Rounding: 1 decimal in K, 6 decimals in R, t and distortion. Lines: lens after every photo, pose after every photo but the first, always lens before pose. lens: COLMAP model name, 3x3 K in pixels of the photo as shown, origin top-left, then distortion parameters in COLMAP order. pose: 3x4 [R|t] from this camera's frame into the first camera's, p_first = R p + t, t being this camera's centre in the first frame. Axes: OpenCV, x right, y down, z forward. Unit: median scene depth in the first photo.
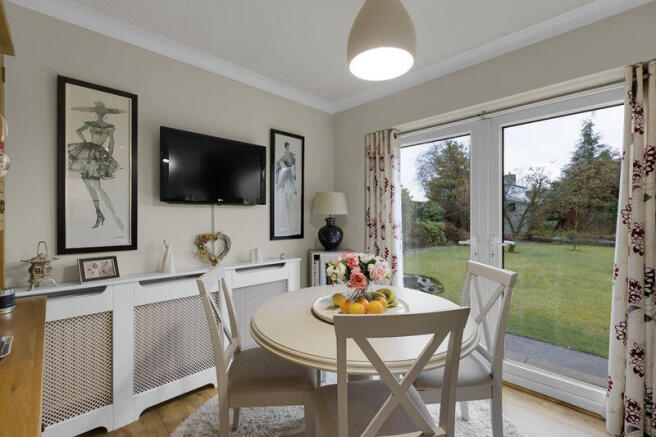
lens RADIAL K [[291.1, 0, 325.3], [0, 291.1, 219.3], [0, 0, 1]] dist [-0.001499, -0.000950]
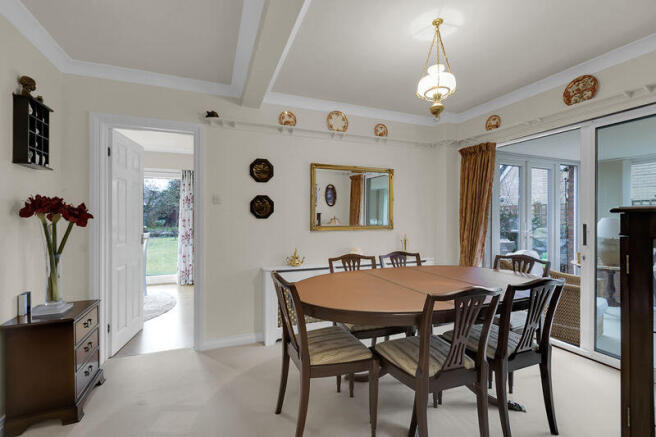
lens RADIAL K [[291.1, 0, 327.2], [0, 291.1, 217.7], [0, 0, 1]] dist [-0.001499, -0.000950]
pose [[0.381443, 0.006617, 0.924369, -0.153215], [-0.001776, 0.999978, -0.006426, 0.003311], [-0.924391, 0.000810, 0.381446, -0.197658]]
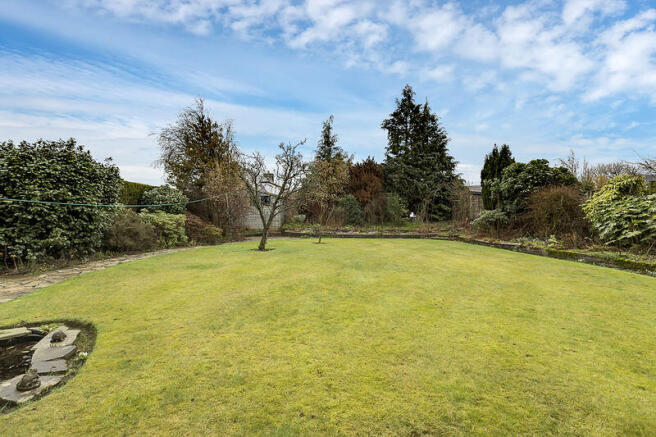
lens RADIAL K [[291.1, 0, 323.1], [0, 291.1, 214.8], [0, 0, 1]] dist [-0.001499, -0.000950]
pose [[0.737726, 0.008116, 0.675051, 0.167368], [0.000769, 0.999917, -0.012863, 0.019934], [-0.675100, 0.010008, 0.737659, 0.221825]]
